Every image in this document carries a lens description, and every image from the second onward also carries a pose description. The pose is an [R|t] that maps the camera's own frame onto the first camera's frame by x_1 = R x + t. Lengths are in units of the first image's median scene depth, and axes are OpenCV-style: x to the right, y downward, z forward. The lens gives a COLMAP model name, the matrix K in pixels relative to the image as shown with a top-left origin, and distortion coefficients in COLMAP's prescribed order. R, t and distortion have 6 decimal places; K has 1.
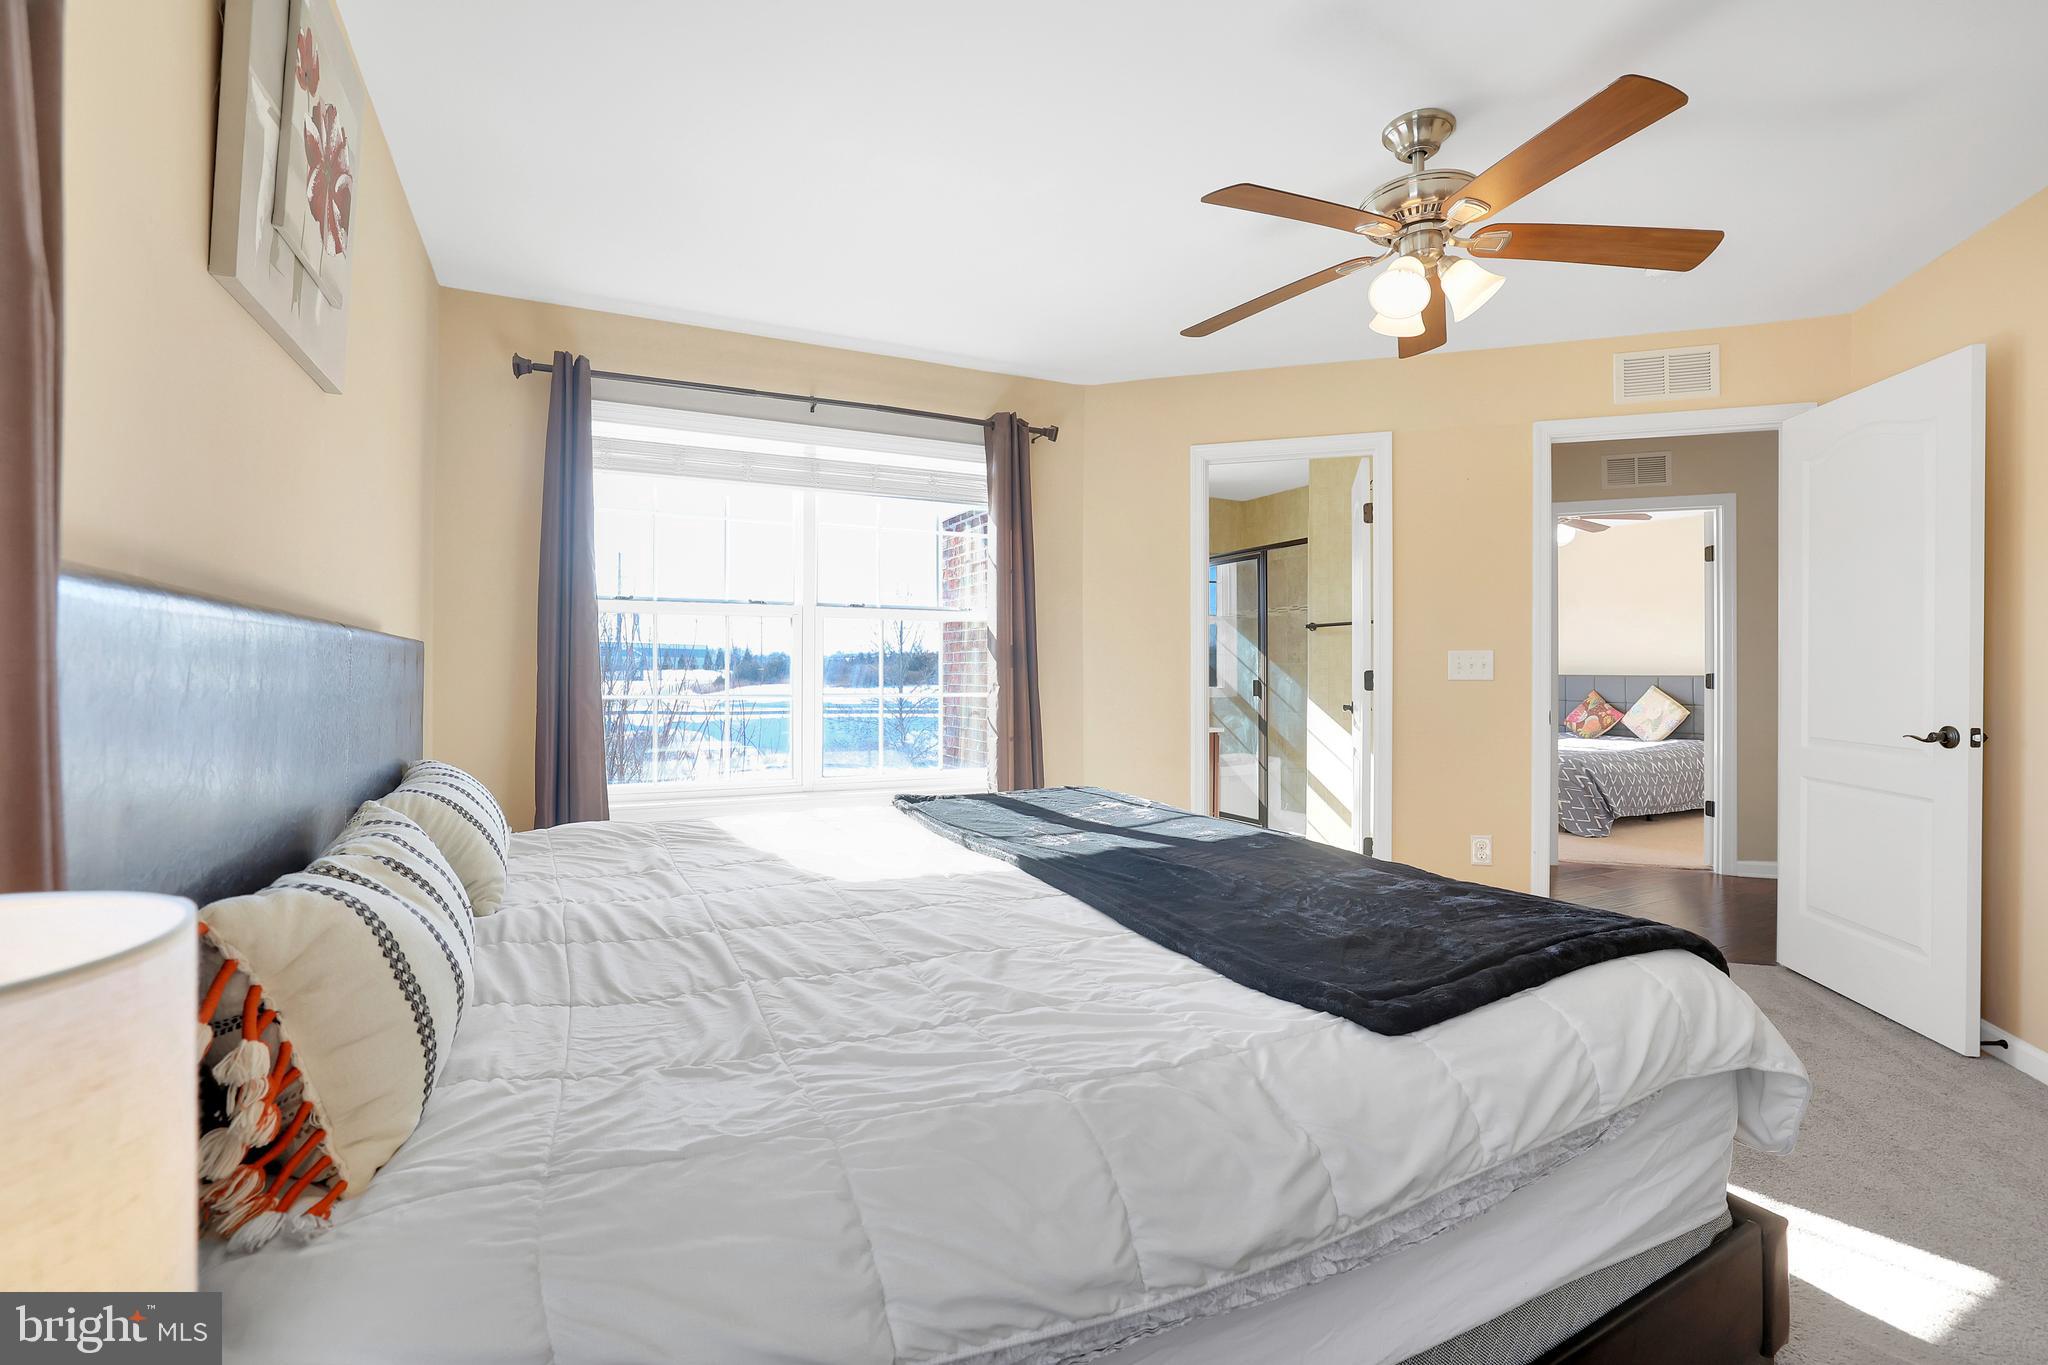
lens RADIAL K [[882.3, 0, 1024.0], [0, 882.3, 682.5], [0, 0, 1]] dist [-0.023875, 0.014366]
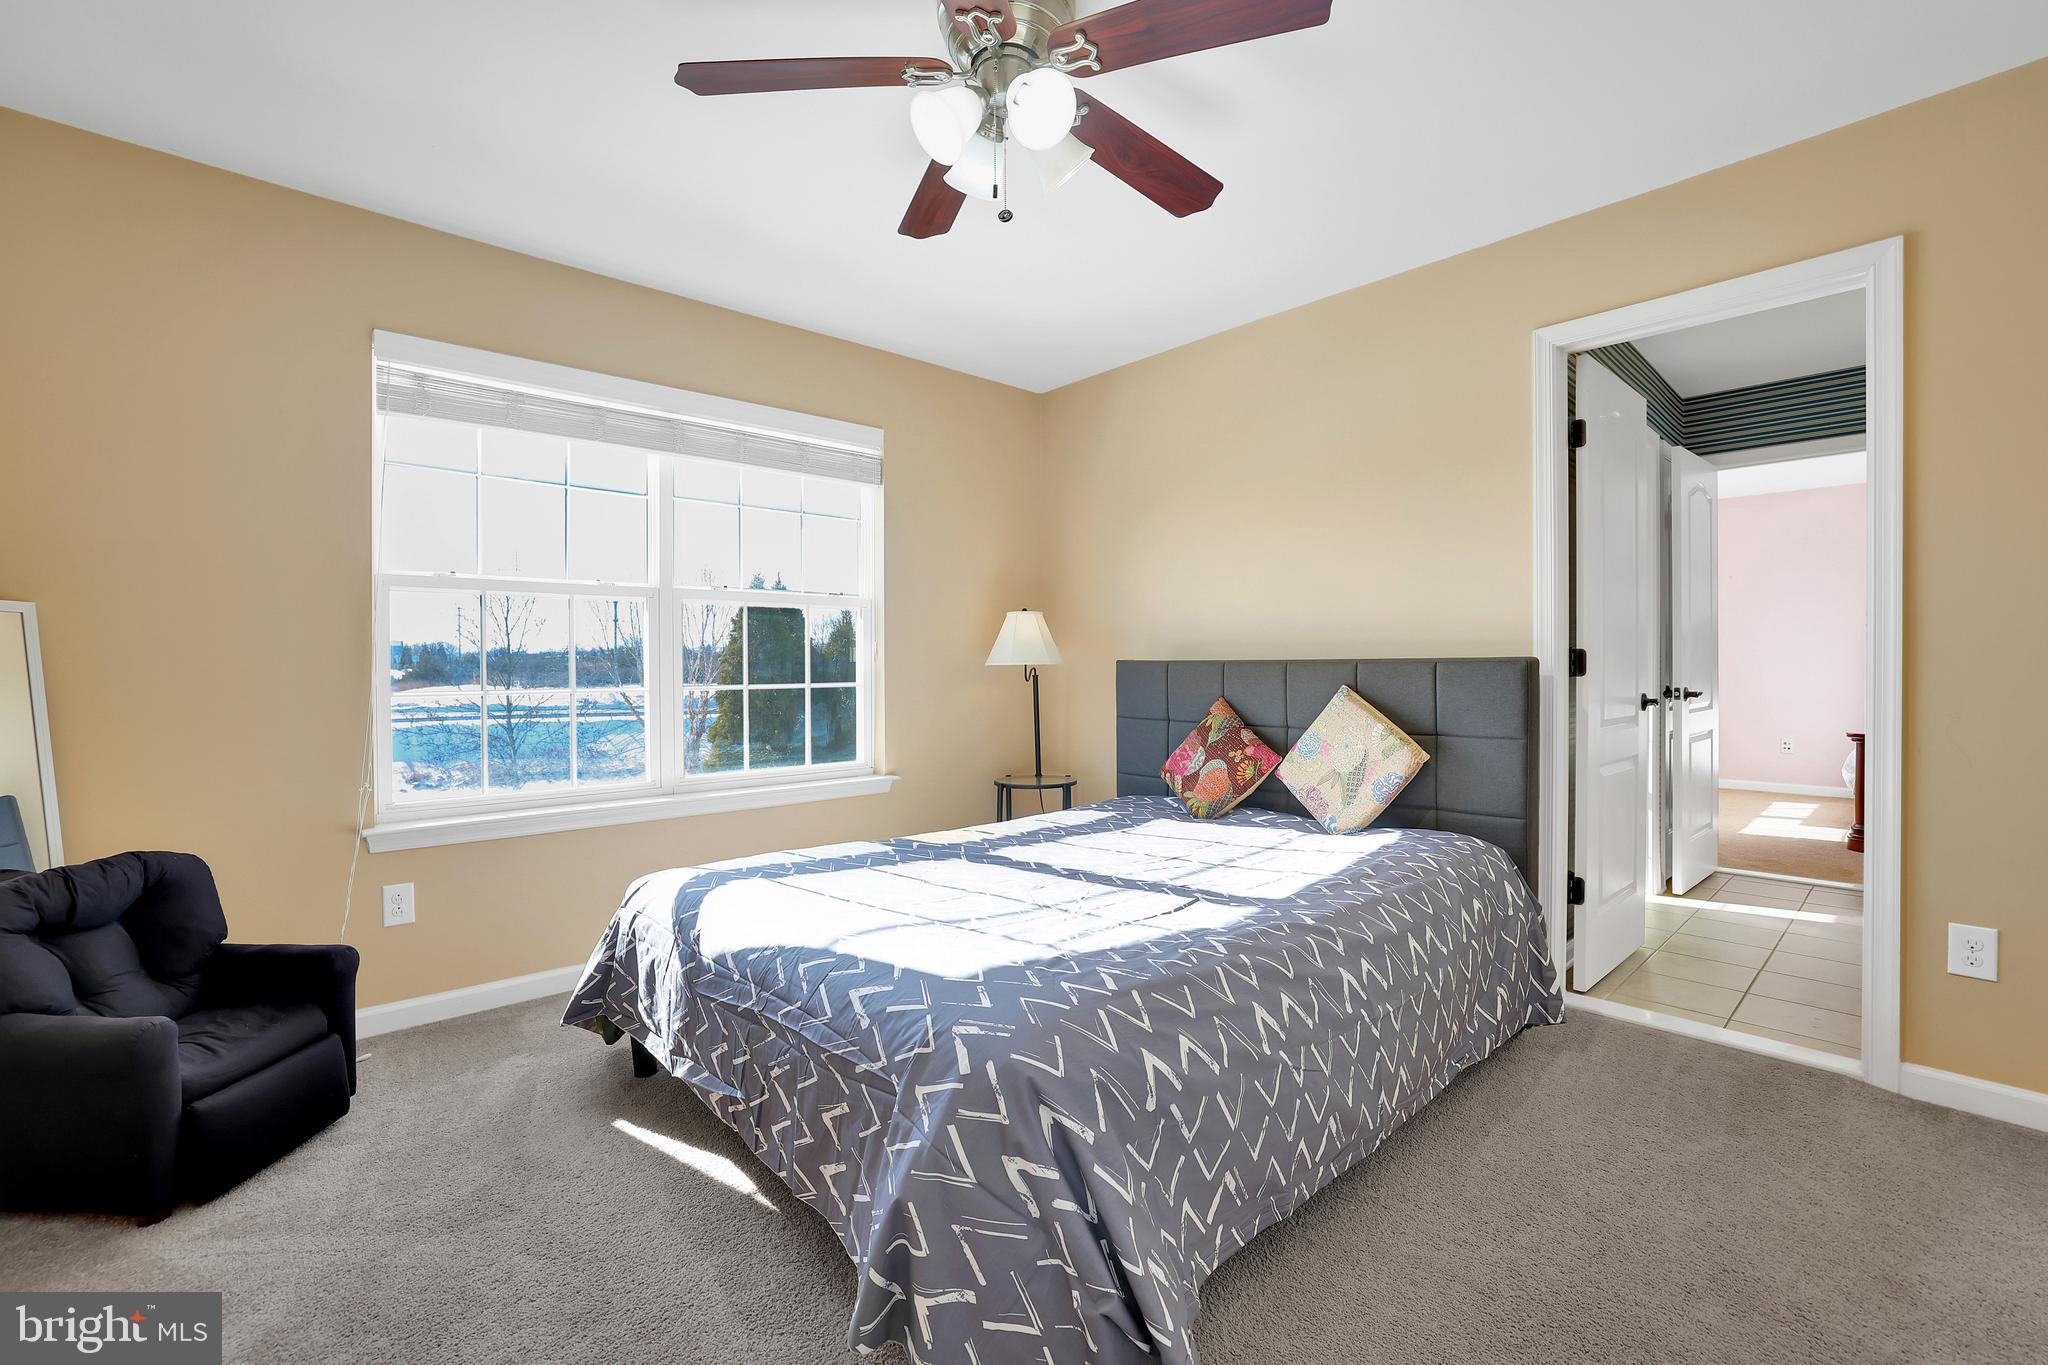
lens RADIAL K [[882.1, 0, 1026.9], [0, 882.1, 666.6], [0, 0, 1]] dist [-0.038541, 0.014622]
pose [[0.962162, -0.003254, 0.272458, 0.460089], [0.006445, 0.999921, -0.010817, -0.001336], [-0.272402, 0.012163, 0.962107, 0.639305]]
